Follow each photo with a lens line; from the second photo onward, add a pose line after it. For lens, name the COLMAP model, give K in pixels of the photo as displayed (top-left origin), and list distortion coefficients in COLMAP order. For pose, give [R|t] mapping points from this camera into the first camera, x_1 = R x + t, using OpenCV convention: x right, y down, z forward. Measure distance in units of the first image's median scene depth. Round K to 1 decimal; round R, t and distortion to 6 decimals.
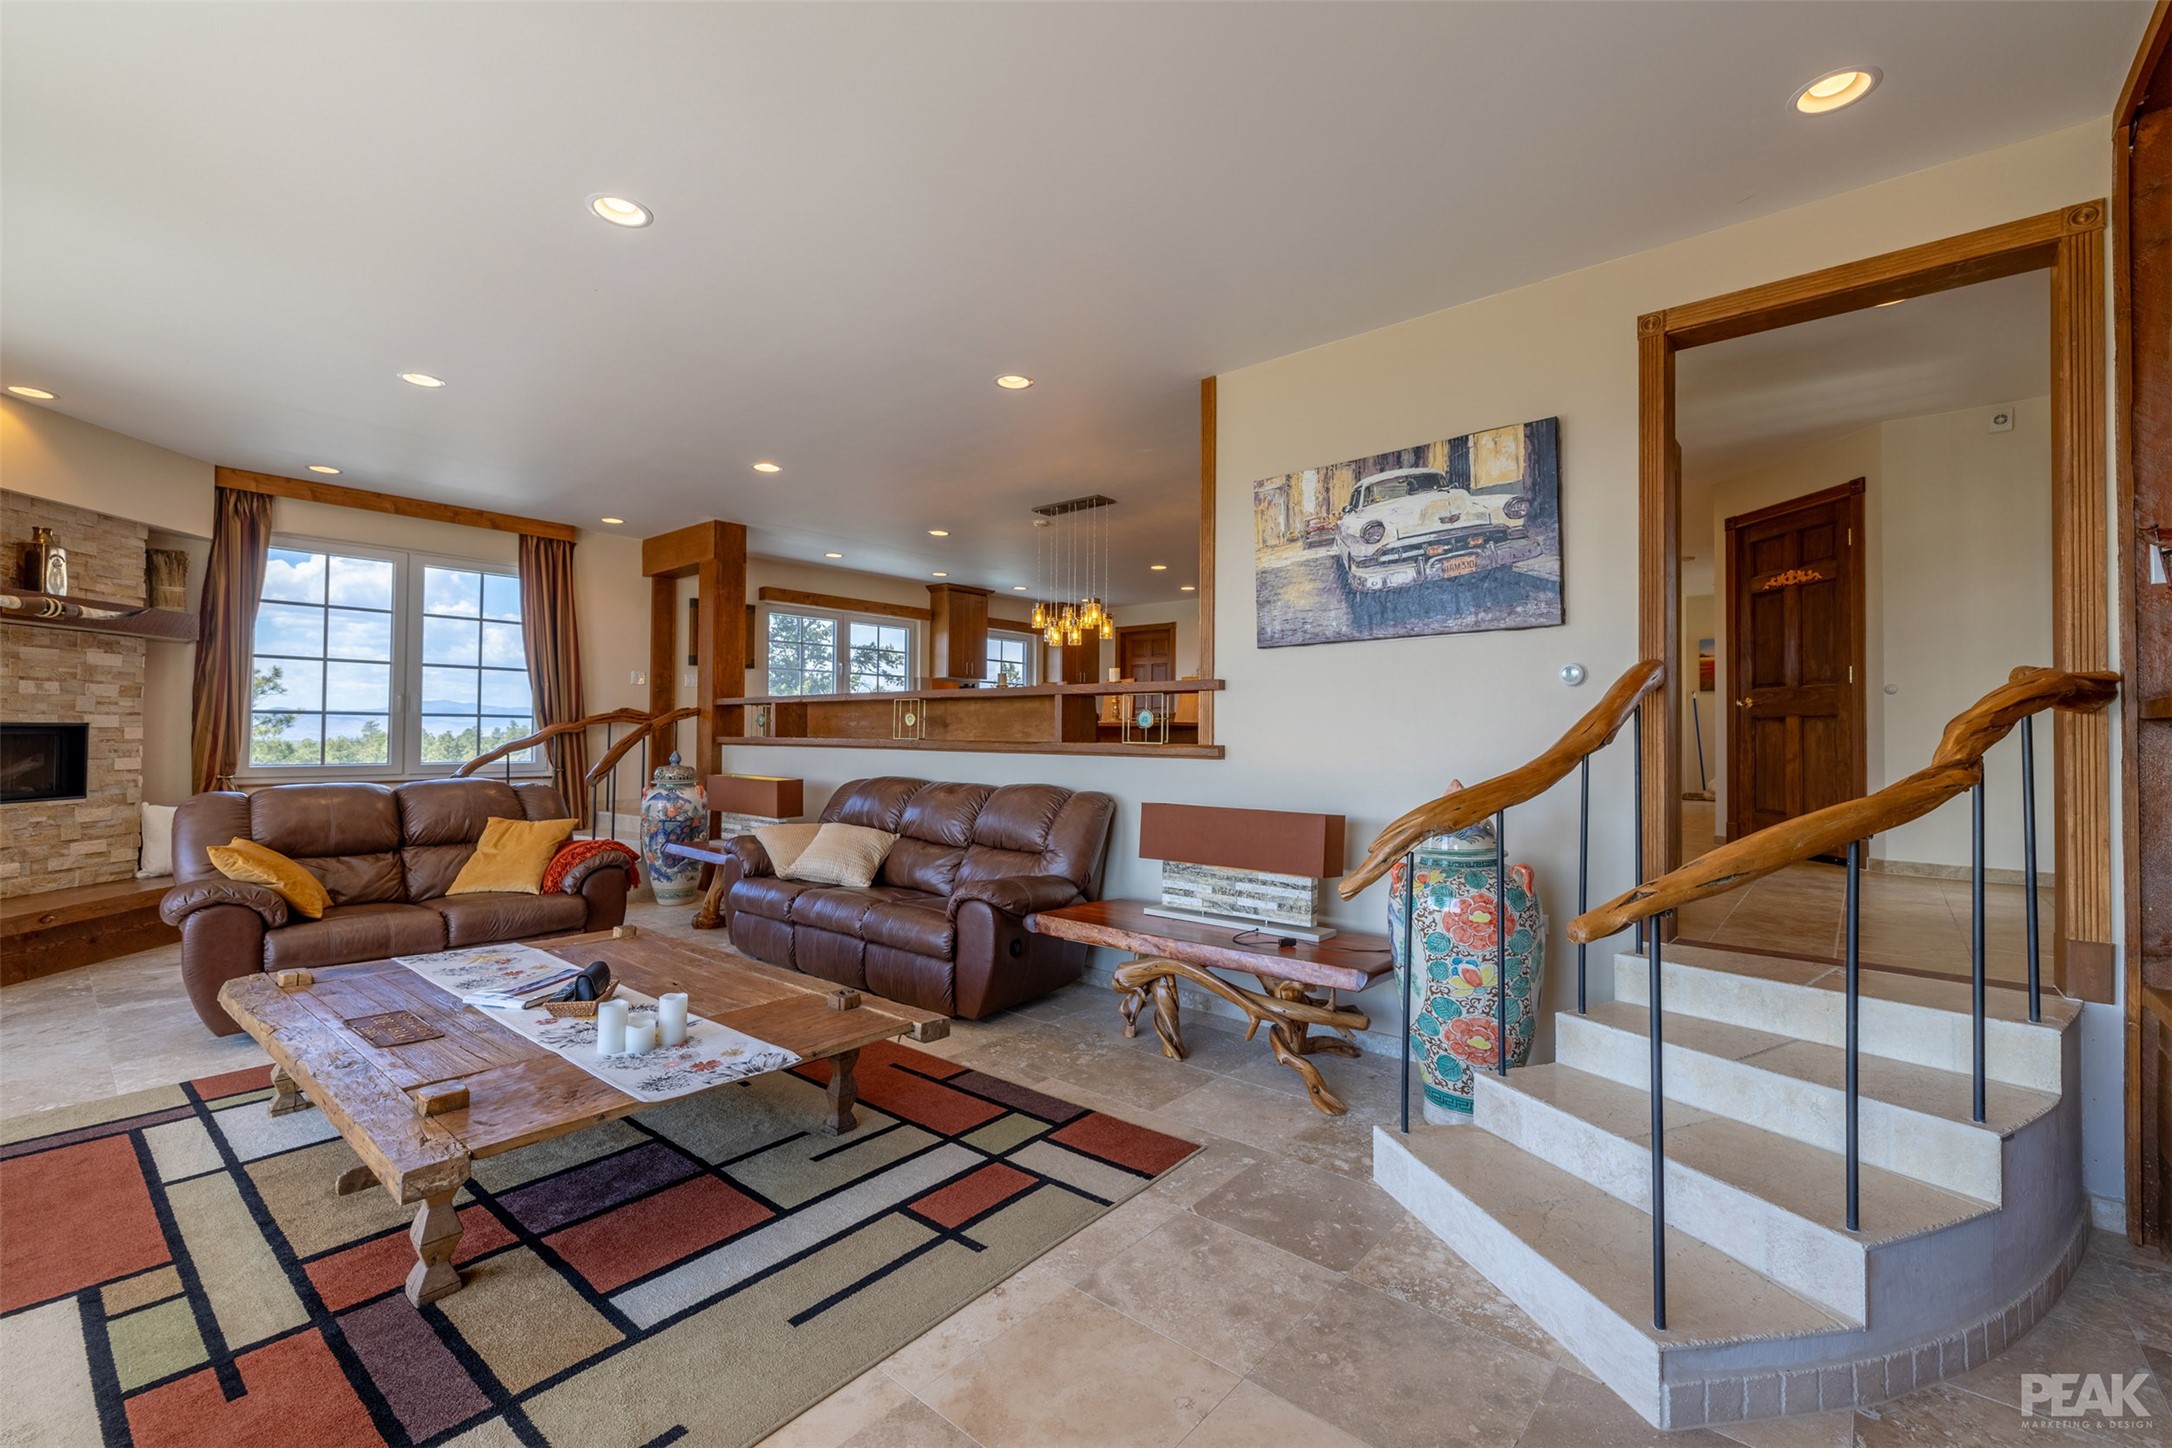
lens RADIAL K [[916.8, 0, 1086.0], [0, 916.8, 724.0], [0, 0, 1]] dist [-0.000754, -0.000095]
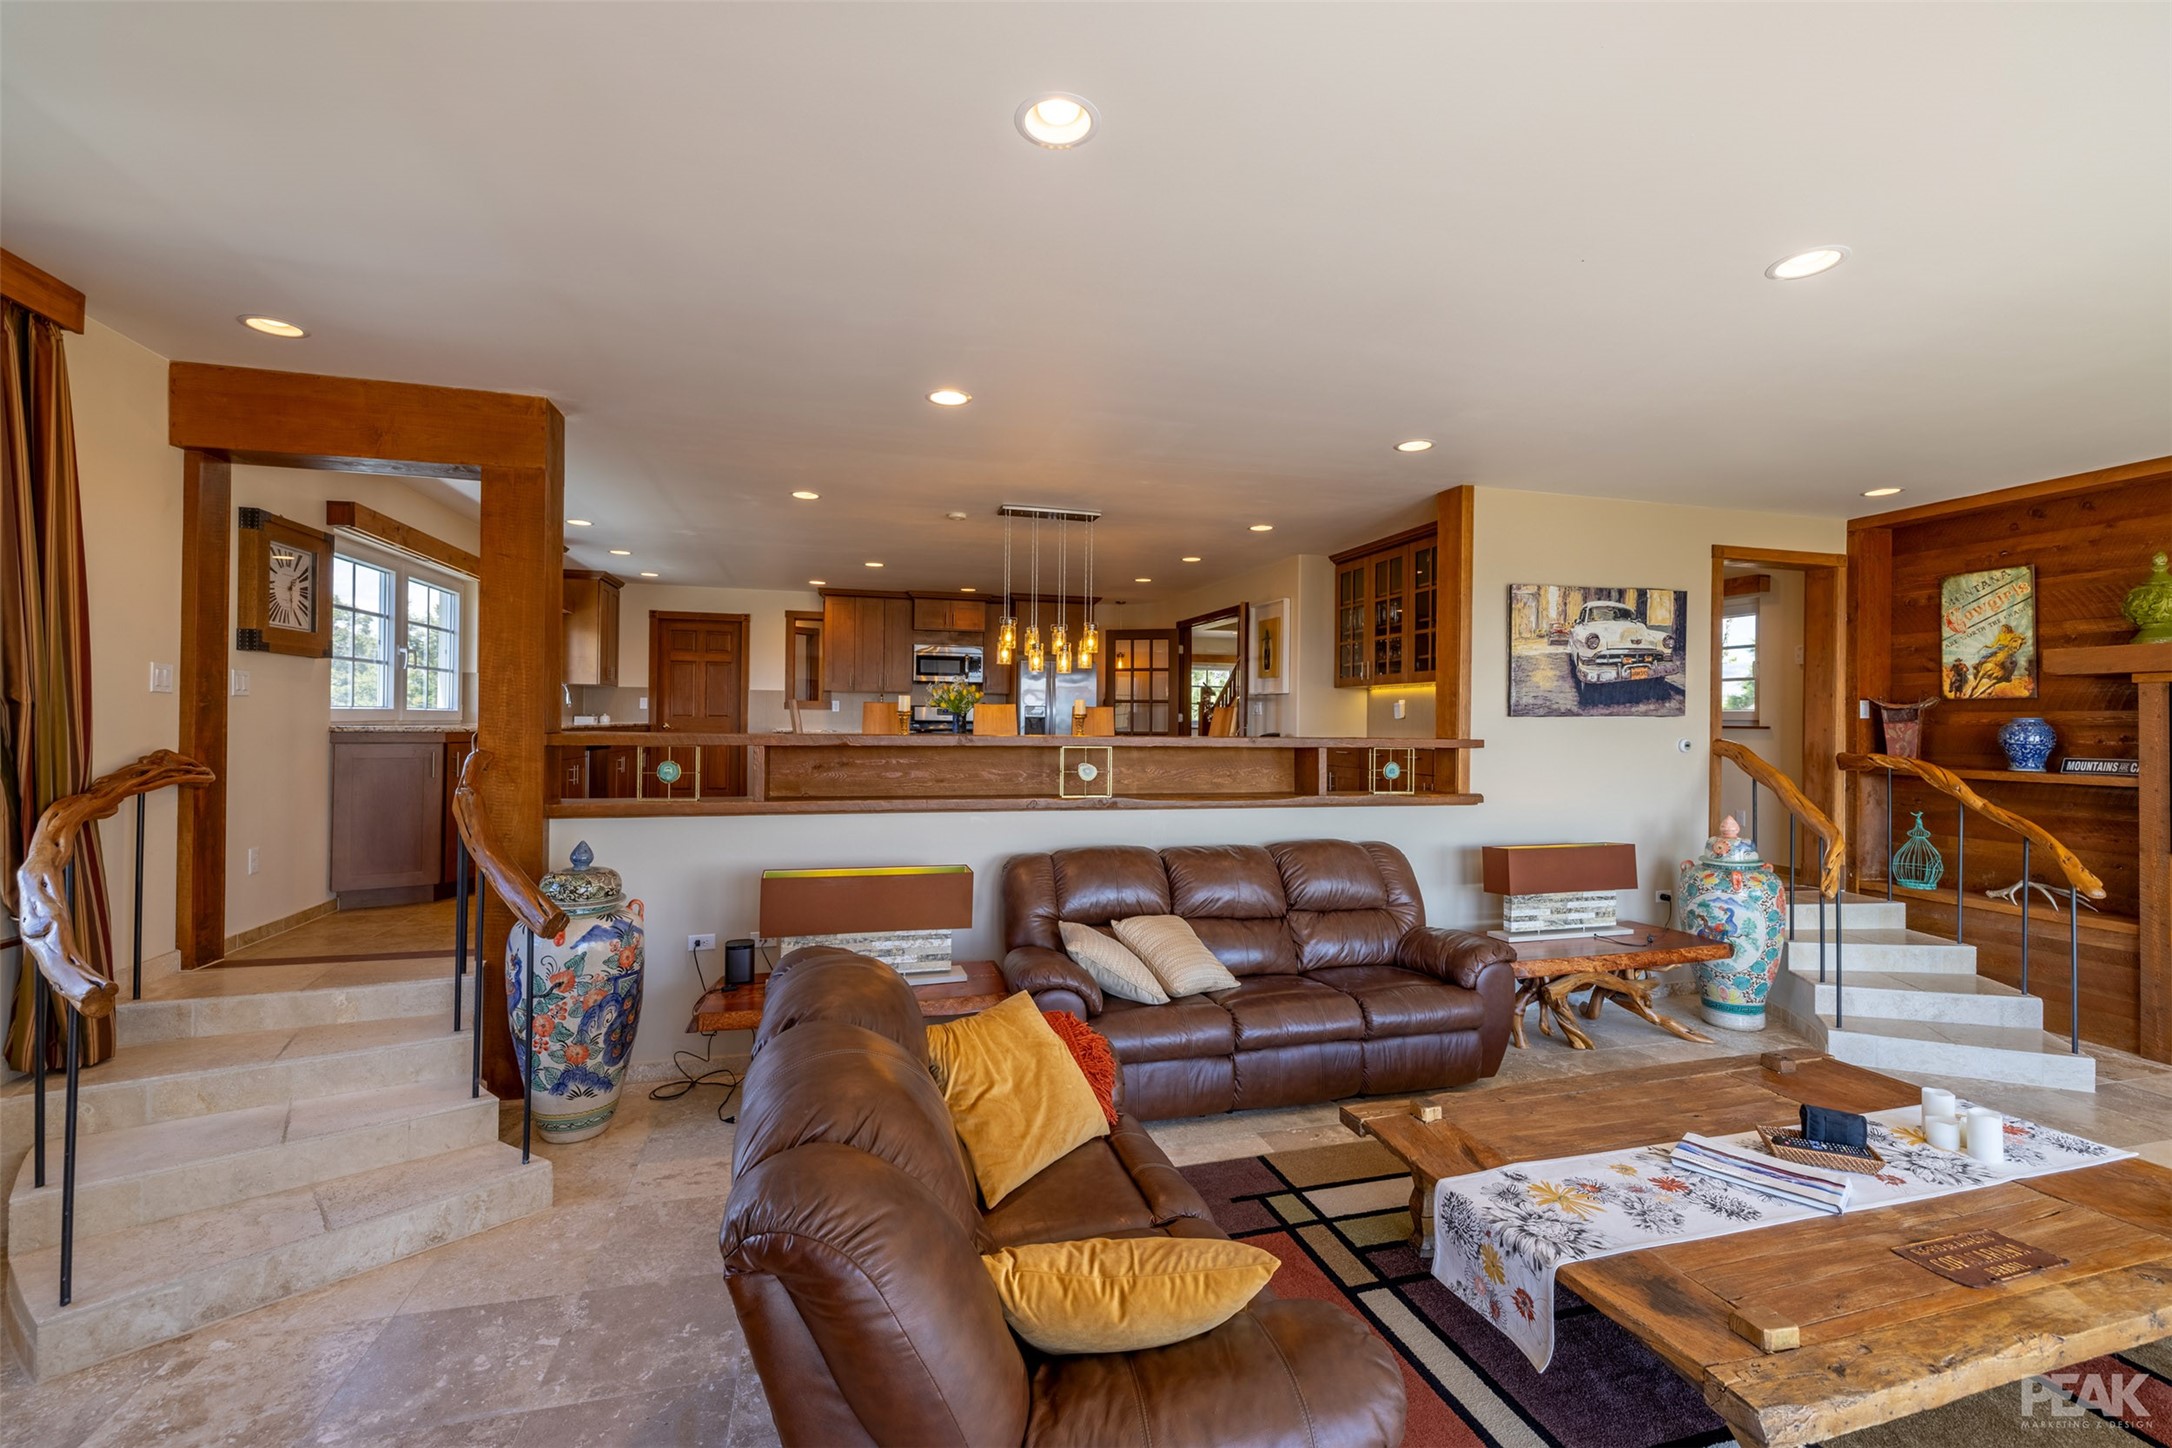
lens RADIAL K [[914.0, 0, 1086.0], [0, 914.0, 724.0], [0, 0, 1]] dist [0.008890, -0.000068]
pose [[0.558061, -0.004663, 0.829787, -1.281724], [-0.015998, 0.999738, 0.016377, -0.089647], [-0.829645, -0.022415, 0.557840, 0.839368]]
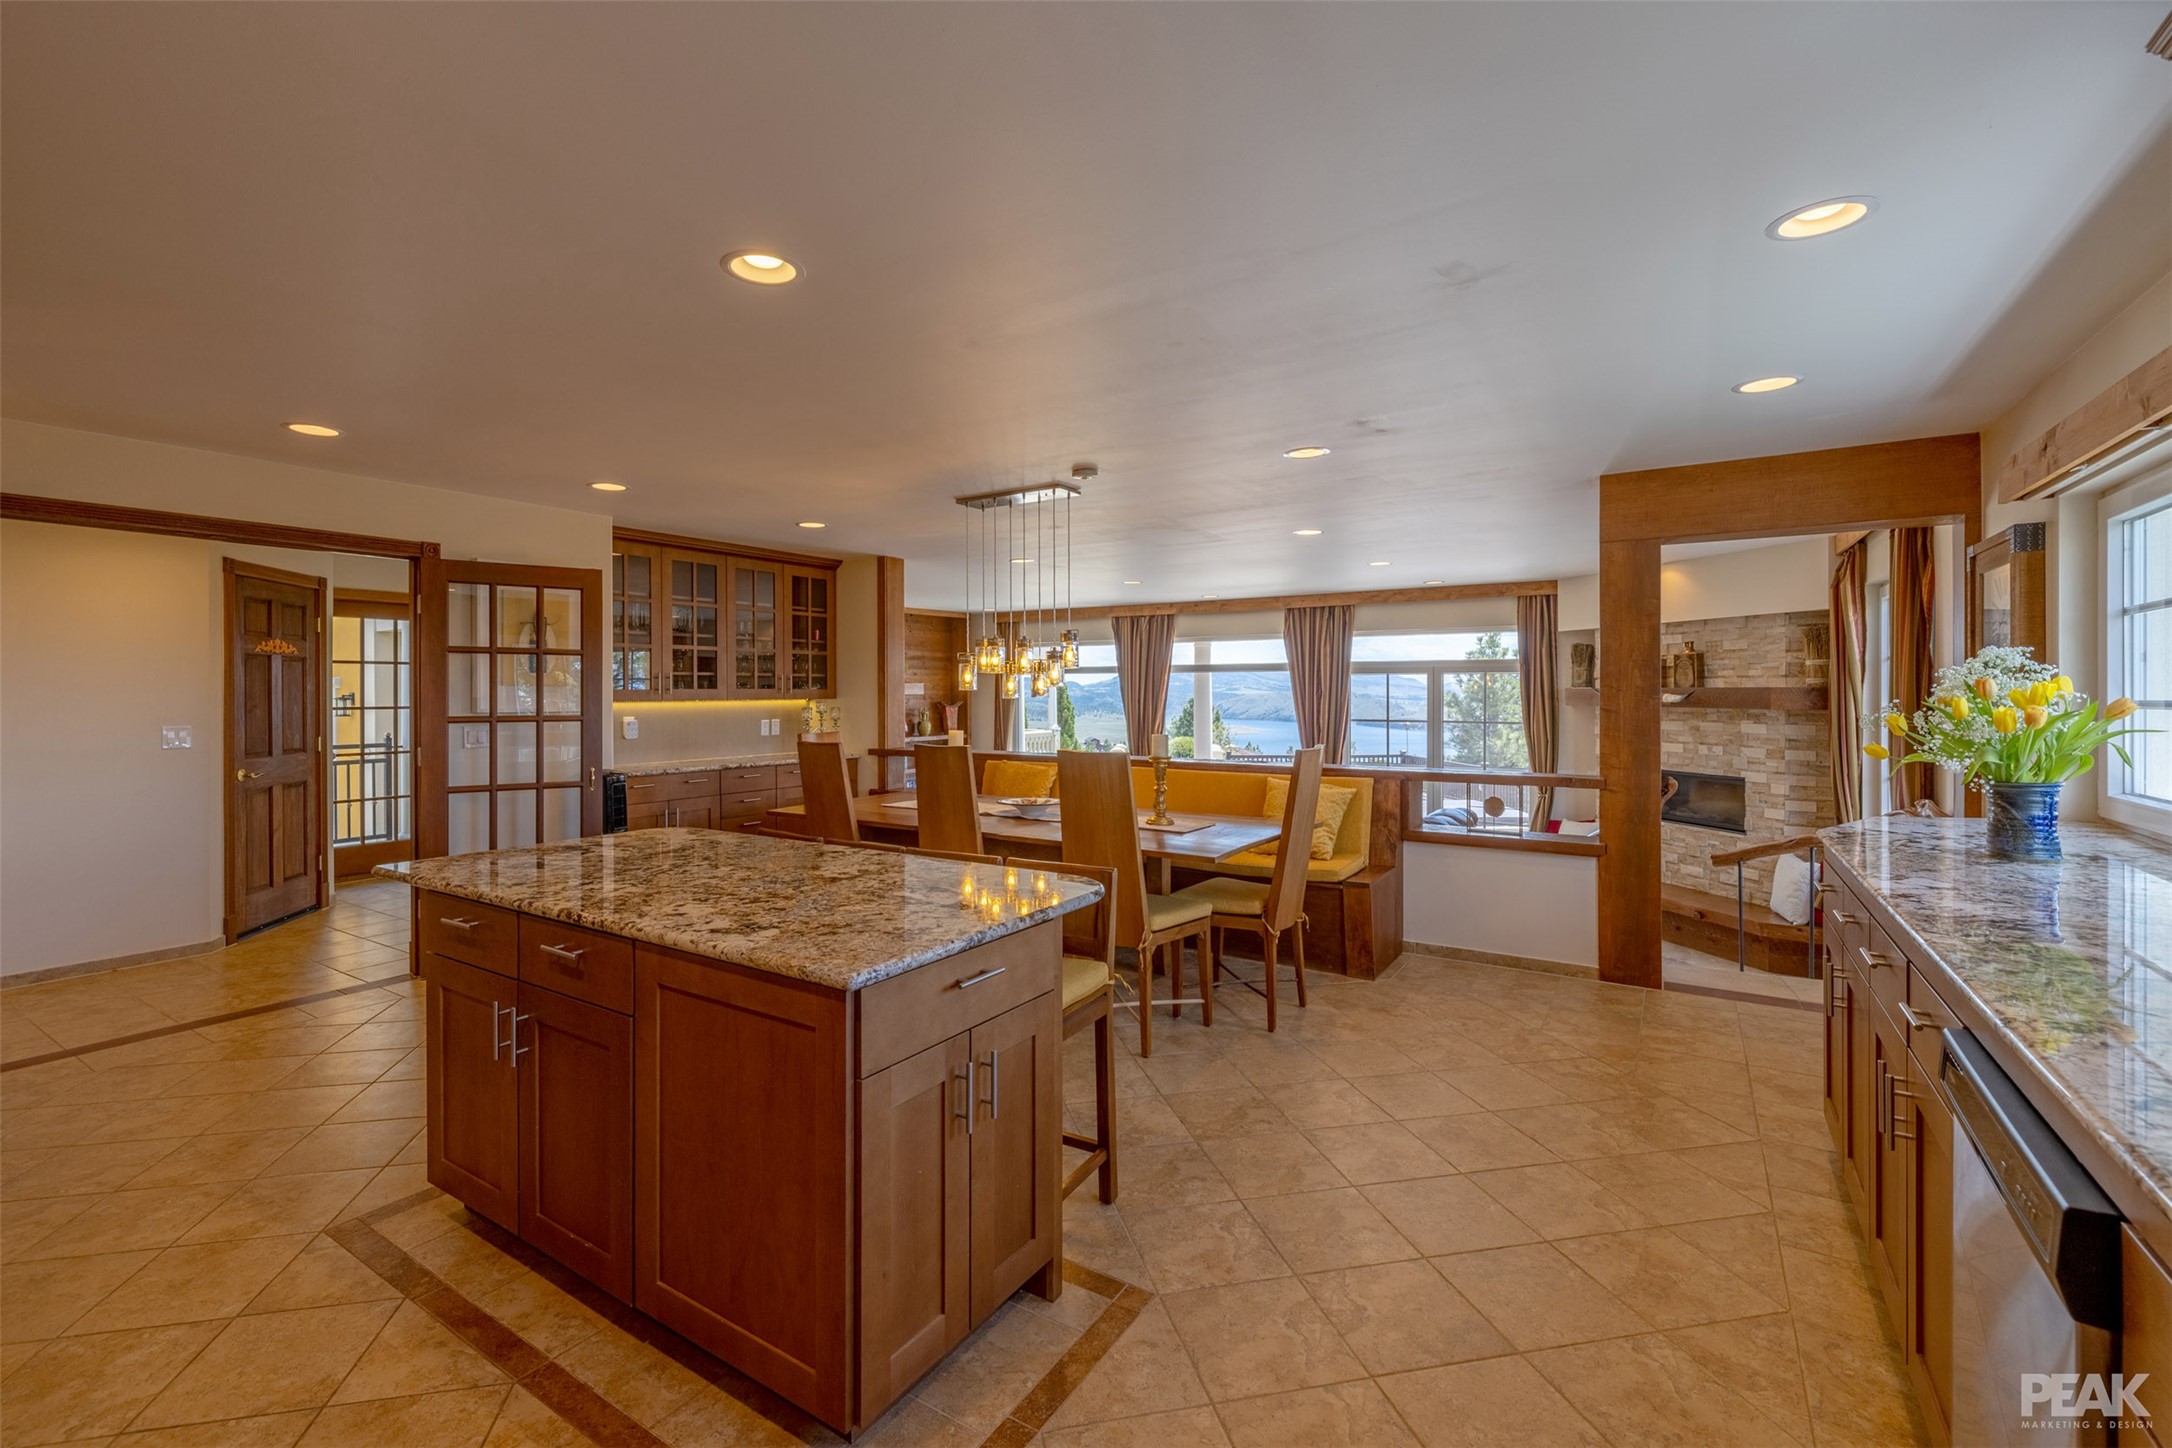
lens RADIAL K [[930.1, 0, 1048.7], [0, 930.1, 703.0], [0, 0, 1]] dist [-0.000845, -0.000210]
pose [[-0.992539, -0.002810, -0.121894, 0.079672], [-0.003258, 0.999989, 0.003475, -0.148730], [0.121883, 0.003846, -0.992537, 2.994811]]
